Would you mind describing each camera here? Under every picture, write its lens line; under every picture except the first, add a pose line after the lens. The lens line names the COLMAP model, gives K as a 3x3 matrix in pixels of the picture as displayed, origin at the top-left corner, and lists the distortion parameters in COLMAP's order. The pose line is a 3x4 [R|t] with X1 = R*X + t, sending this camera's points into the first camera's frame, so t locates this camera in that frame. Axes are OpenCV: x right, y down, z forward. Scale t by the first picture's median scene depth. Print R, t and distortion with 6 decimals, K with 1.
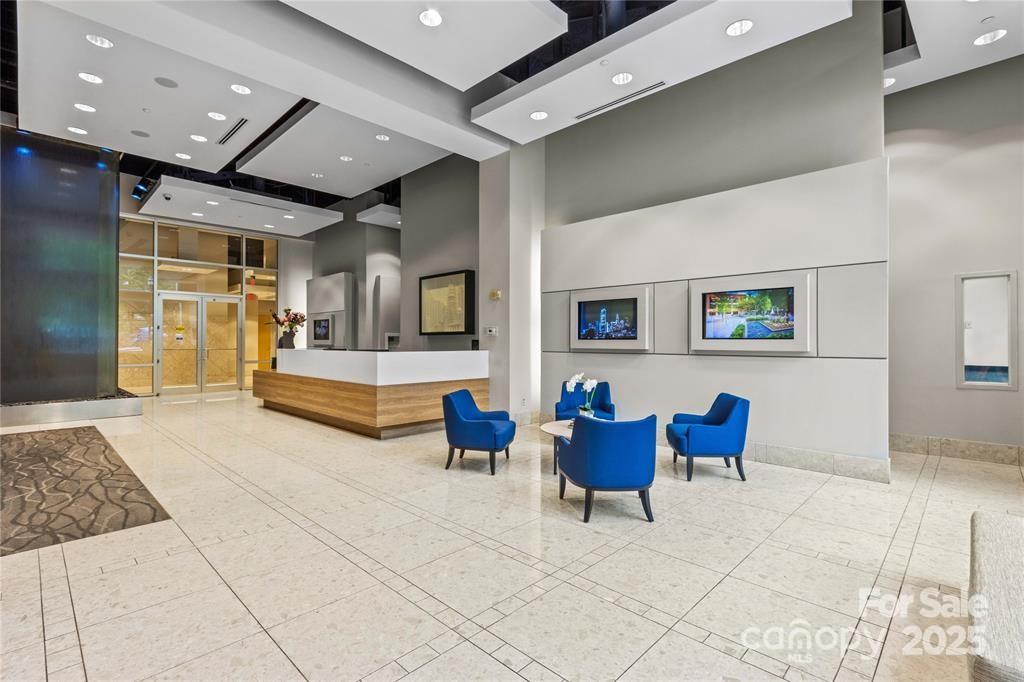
lens RADIAL K [[470.4, 0, 508.6], [0, 470.4, 339.9], [0, 0, 1]] dist [0.002891, -0.000408]
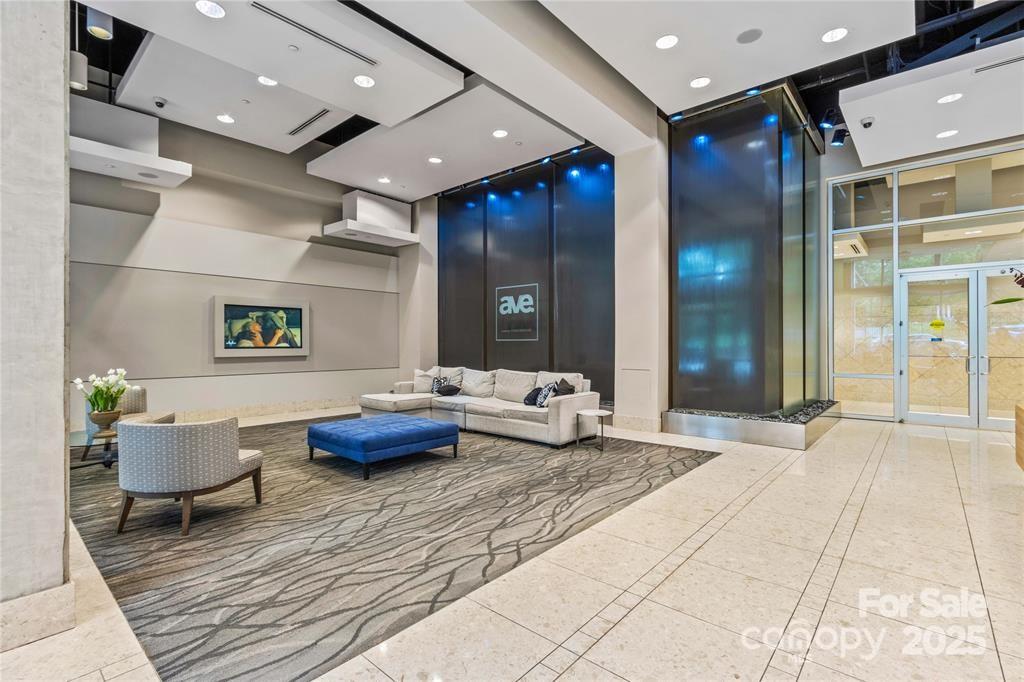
lens RADIAL K [[470.4, 0, 508.2], [0, 470.4, 340.9], [0, 0, 1]] dist [0.002891, -0.000408]
pose [[0.043524, -0.009288, -0.999009, -0.111002], [0.004401, 0.999949, -0.009105, 0.003225], [0.999043, -0.004000, 0.043562, 0.549963]]
